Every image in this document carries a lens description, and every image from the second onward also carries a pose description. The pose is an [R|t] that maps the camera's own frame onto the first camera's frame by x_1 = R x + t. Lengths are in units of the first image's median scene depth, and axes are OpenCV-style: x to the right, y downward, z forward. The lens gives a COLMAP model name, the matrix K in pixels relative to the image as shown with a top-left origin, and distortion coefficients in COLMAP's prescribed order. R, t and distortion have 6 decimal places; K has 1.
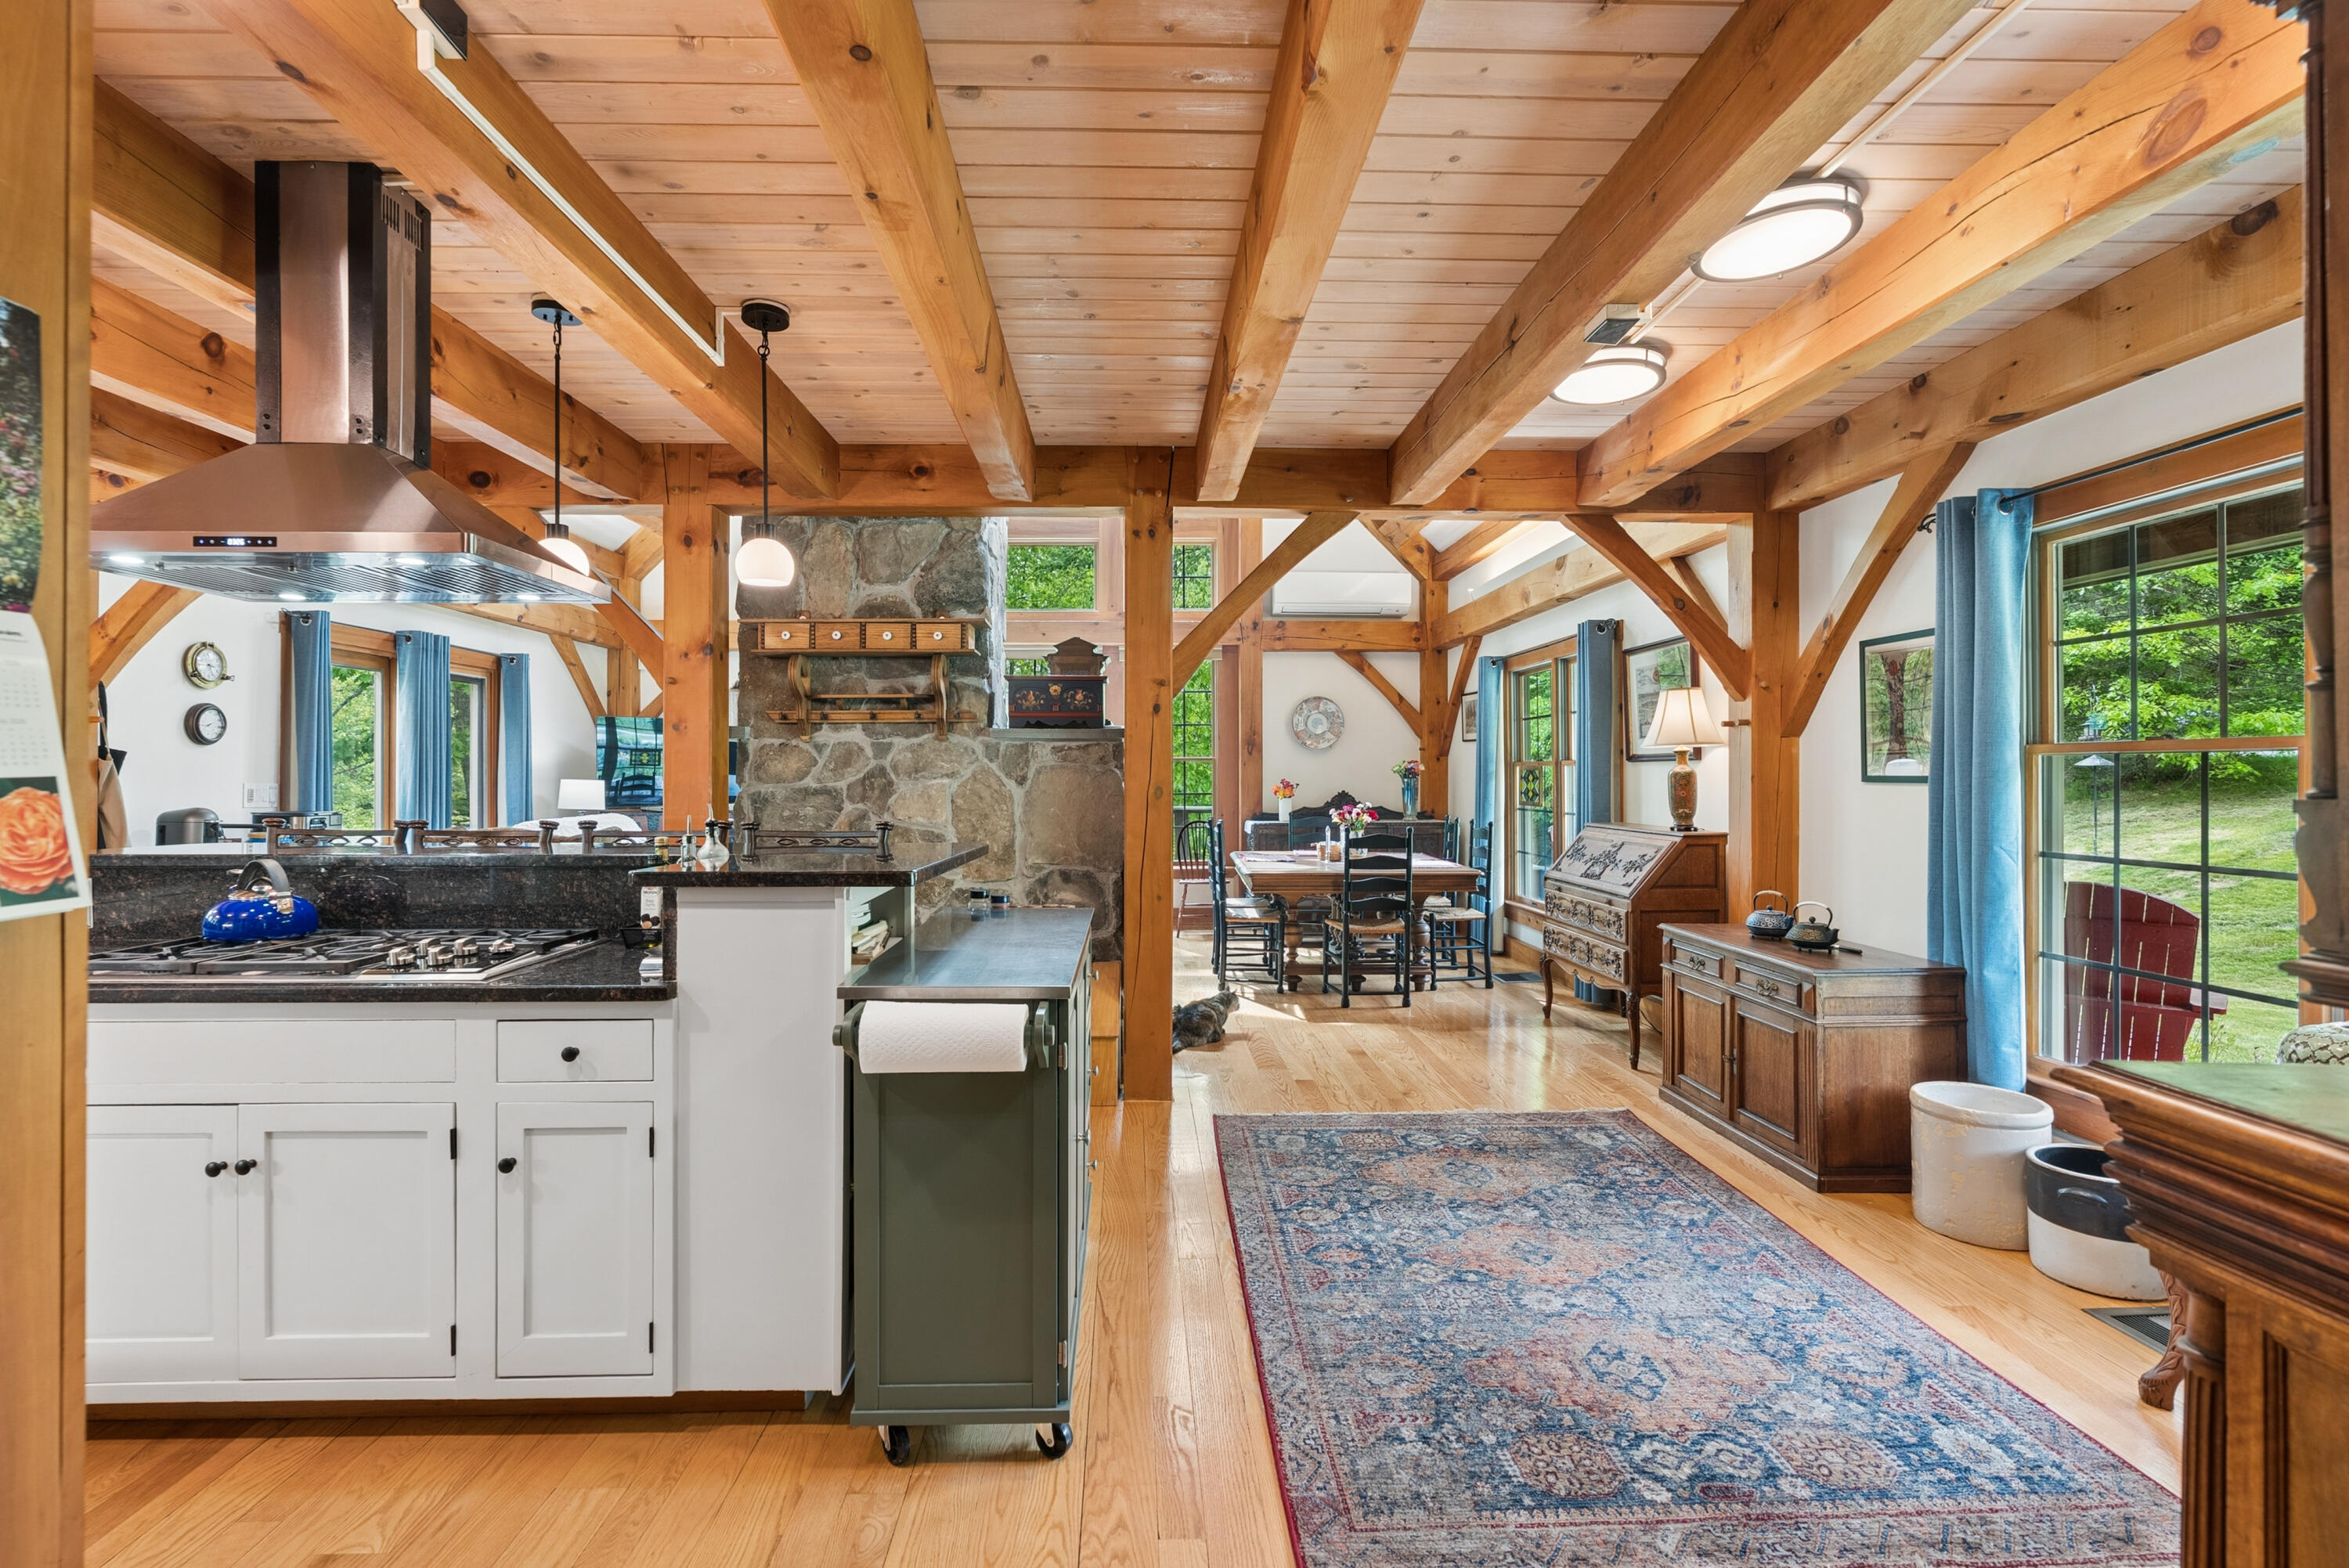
lens RADIAL K [[1063.0, 0, 1153.4], [0, 1063.0, 772.8], [0, 0, 1]] dist [-0.009371, 0.001018]
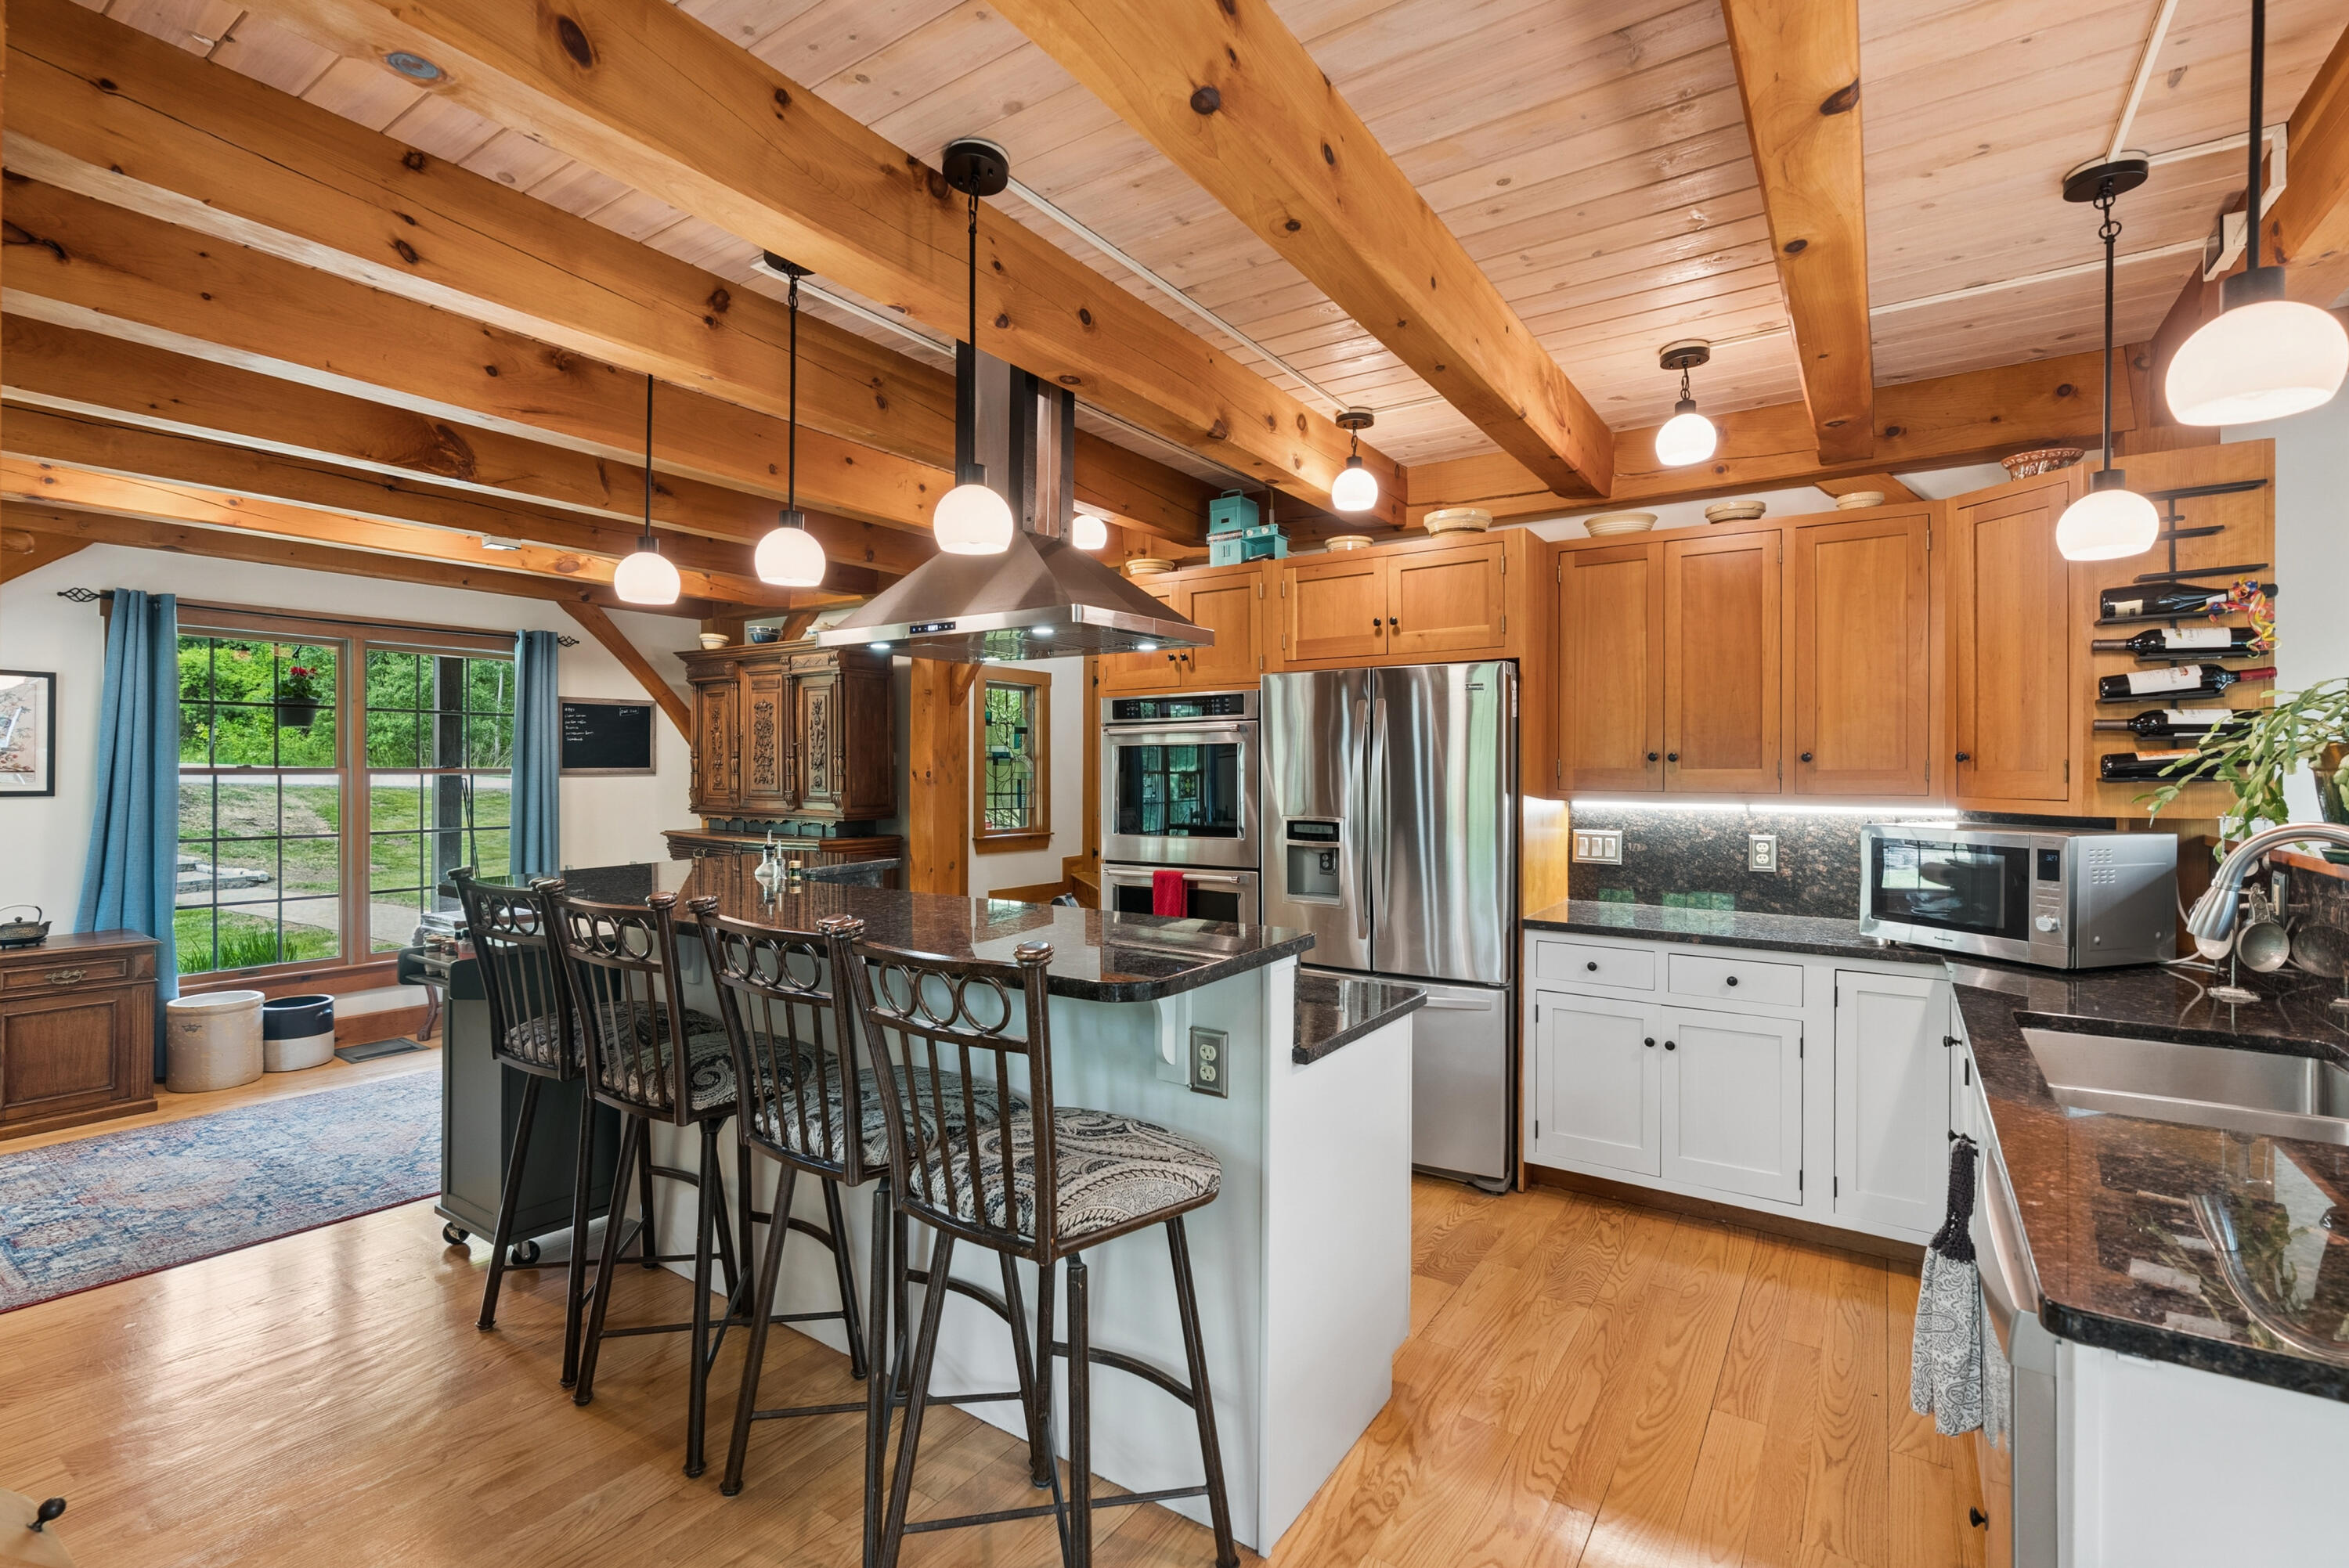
lens RADIAL K [[1057.0, 0, 1163.3], [0, 1057.0, 772.2], [0, 0, 1]] dist [-0.009905, 0.000392]
pose [[-0.811409, -0.004859, 0.584458, -0.862397], [-0.005505, 0.999985, 0.000671, -0.022040], [-0.584452, -0.002673, -0.811424, 1.006165]]
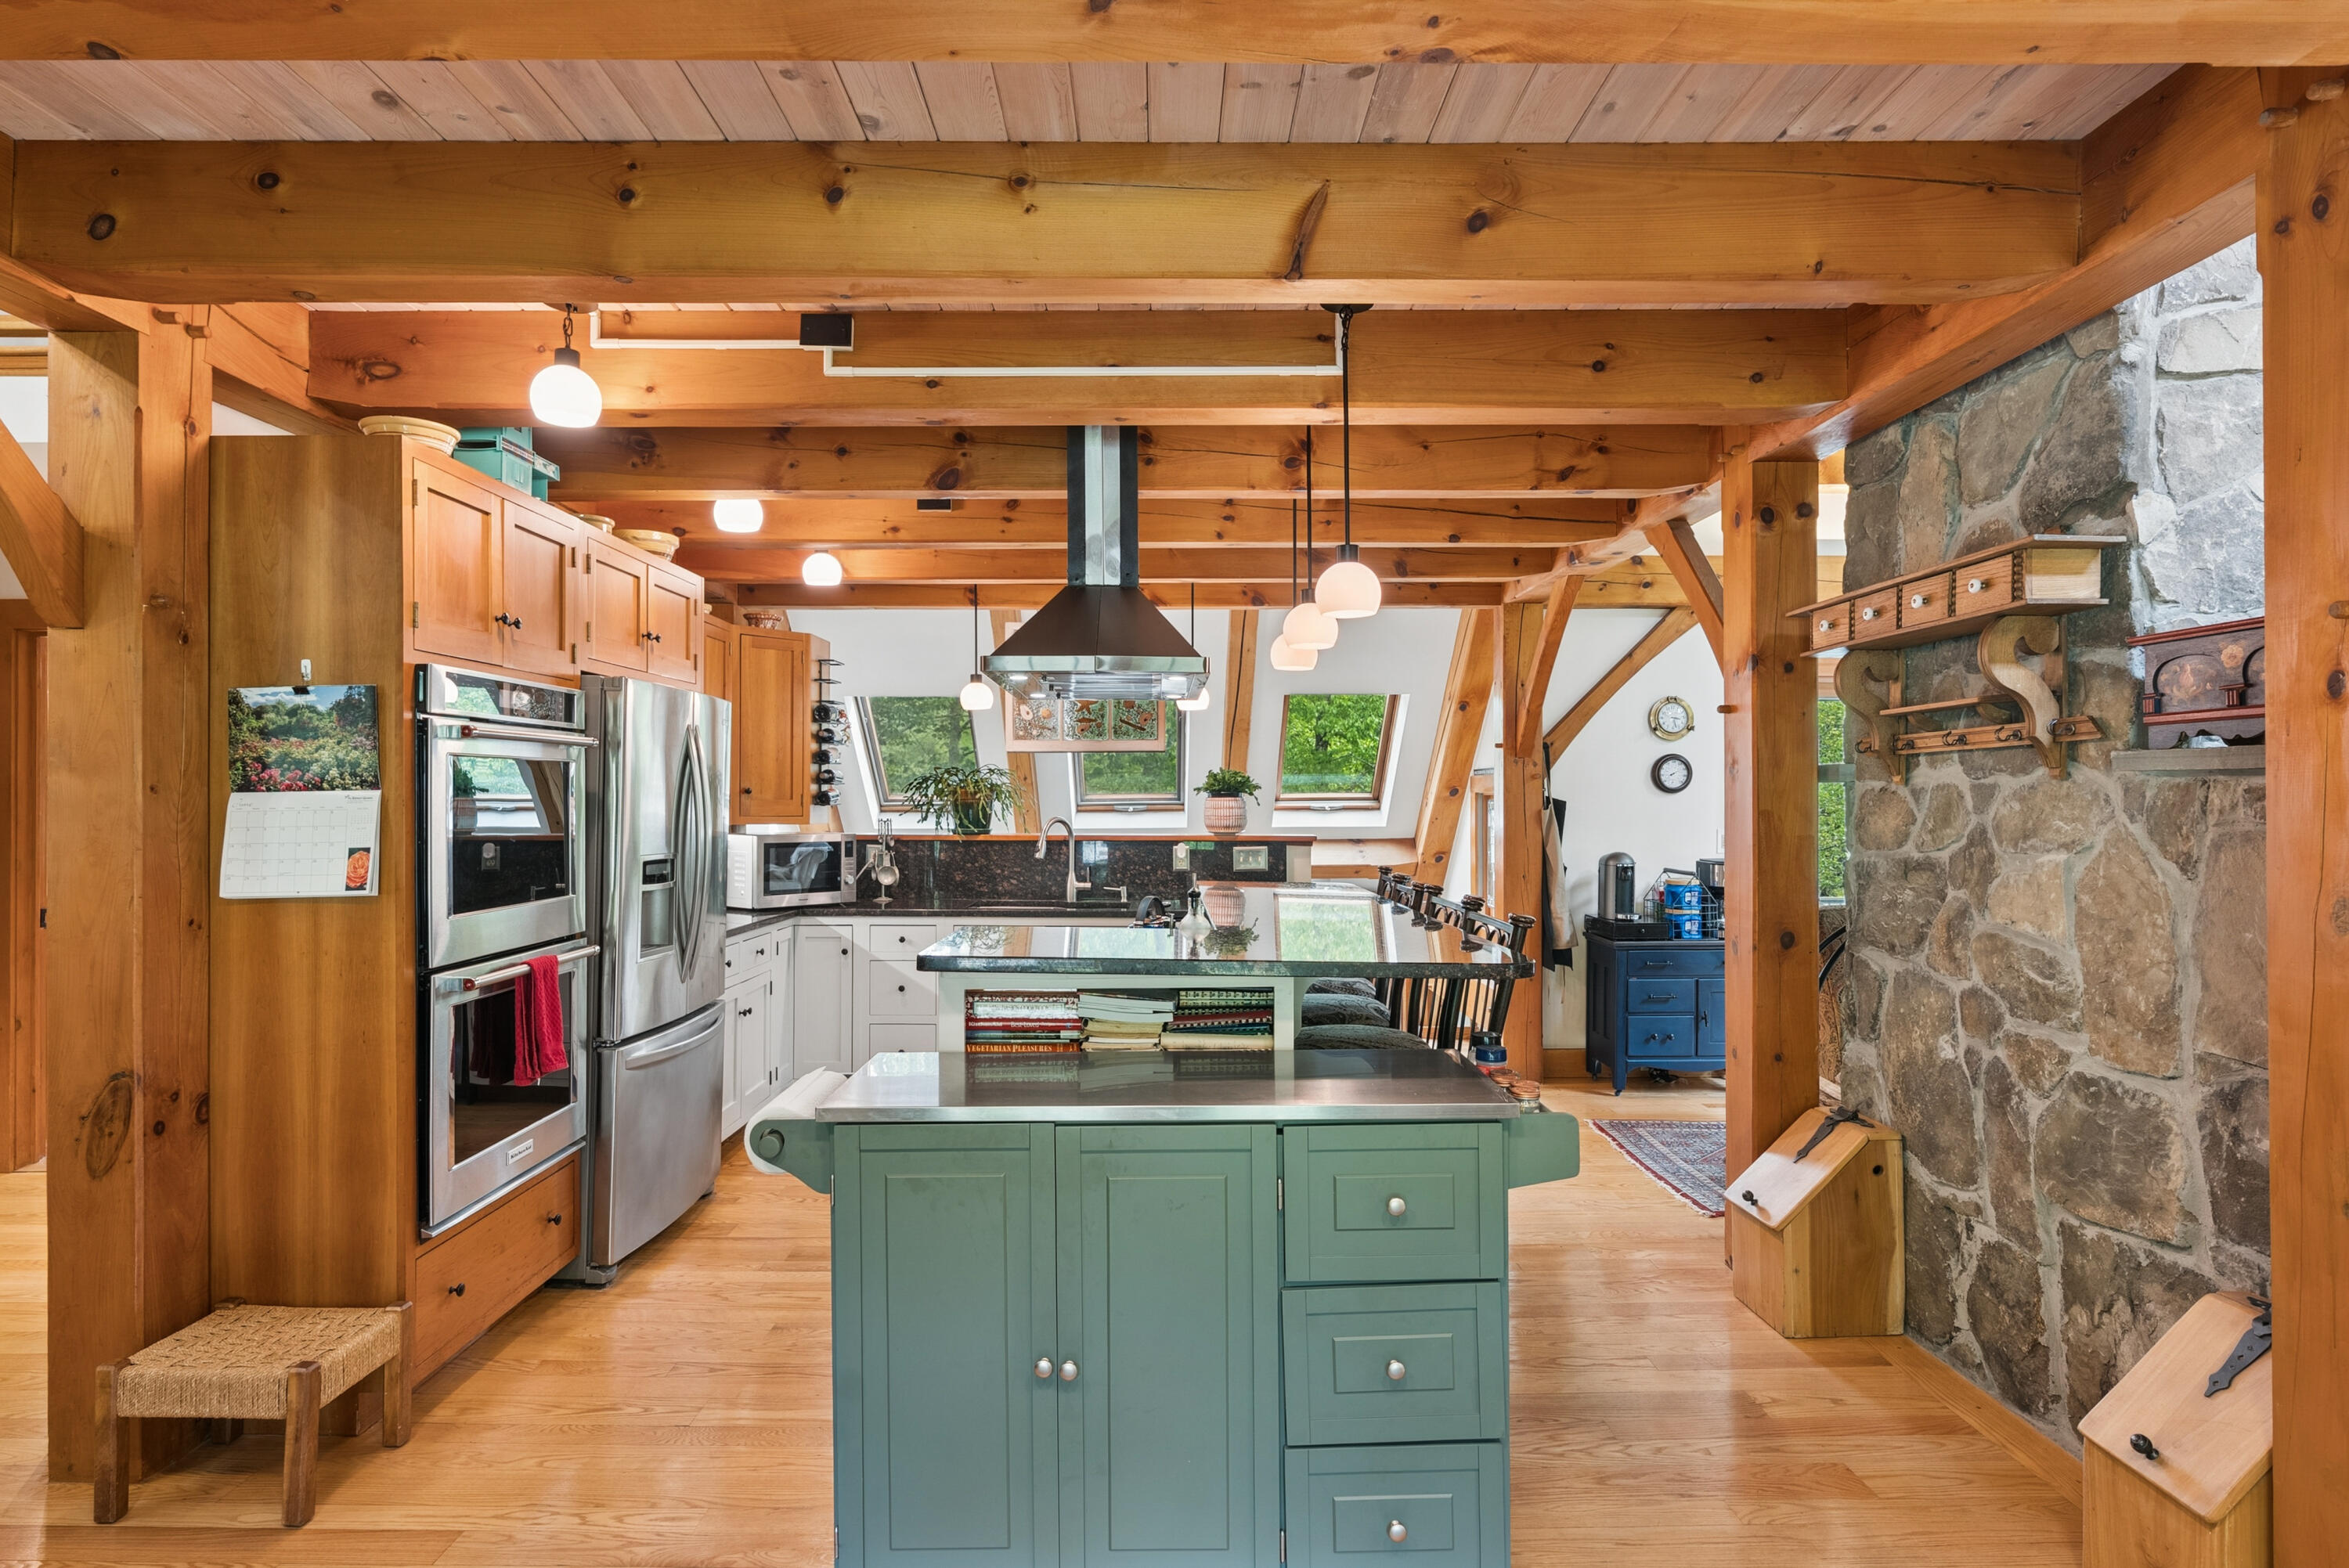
lens RADIAL K [[1239.3, 0, 1166.5], [0, 1239.3, 798.3], [0, 0, 1]] dist [-0.016956, 0.015873]
pose [[-0.017375, -0.004085, -0.999841, 0.418195], [0.002824, 0.999987, -0.004135, -0.020206], [0.999845, -0.002895, -0.017364, 0.594726]]
